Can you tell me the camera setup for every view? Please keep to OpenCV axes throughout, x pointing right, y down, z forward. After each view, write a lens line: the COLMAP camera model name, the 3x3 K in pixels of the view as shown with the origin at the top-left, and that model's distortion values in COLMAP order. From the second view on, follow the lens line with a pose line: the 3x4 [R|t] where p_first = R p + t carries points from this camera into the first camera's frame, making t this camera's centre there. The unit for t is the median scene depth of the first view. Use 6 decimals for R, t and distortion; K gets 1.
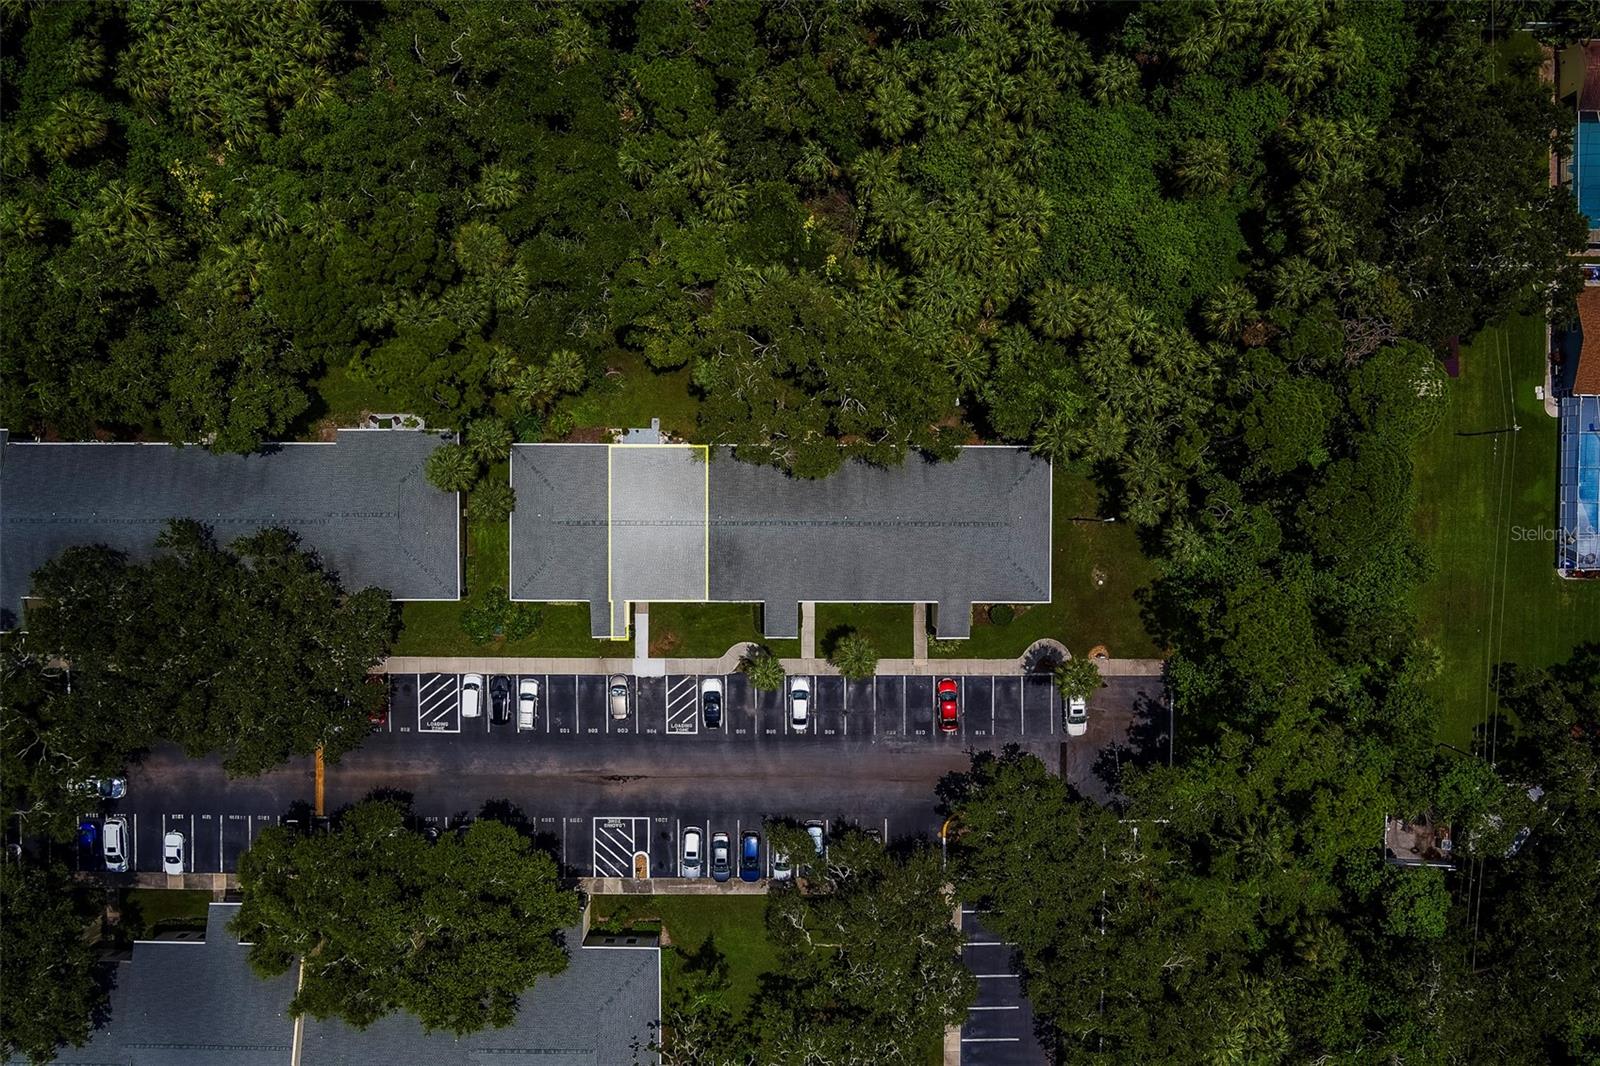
lens RADIAL K [[780.7, 0, 801.4], [0, 780.7, 531.9], [0, 0, 1]] dist [0.000896, 0.000274]
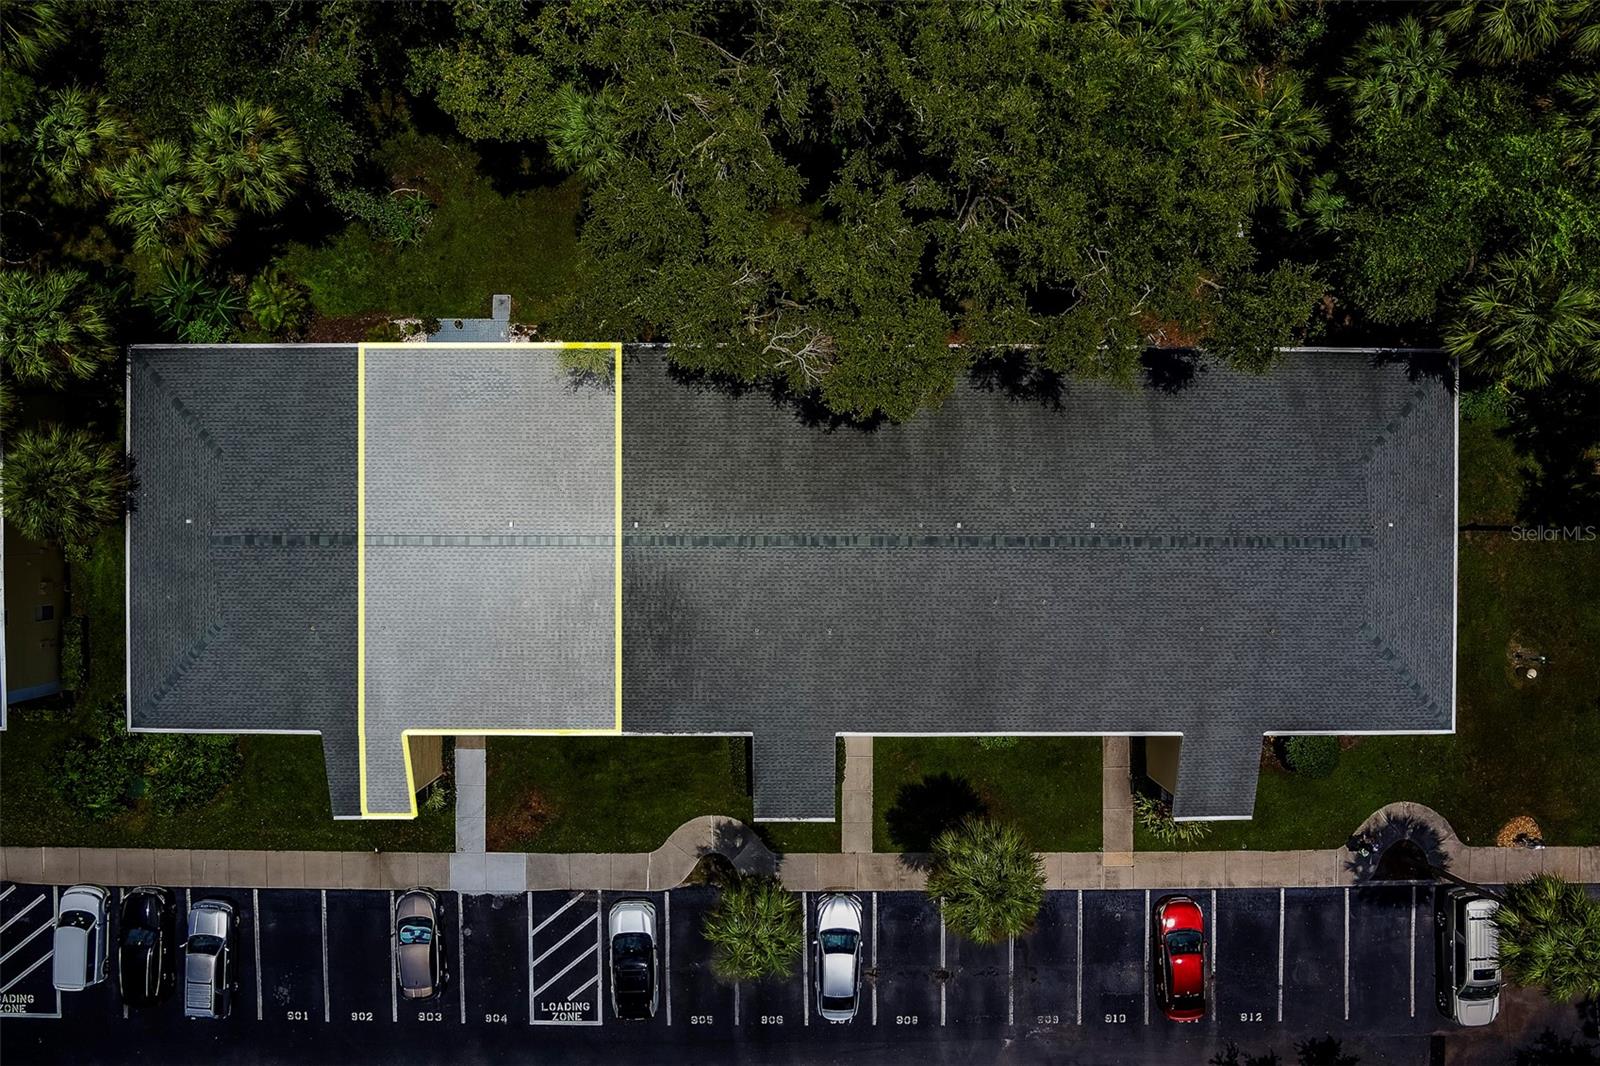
lens RADIAL K [[780.7, 0, 800.5], [0, 780.7, 535.5], [0, 0, 1]] dist [0.000896, 0.000274]
pose [[0.999610, -0.001432, -0.027898, -0.010760], [0.001348, 0.999995, -0.003025, -0.011551], [0.027902, 0.002986, 0.999606, 0.573243]]
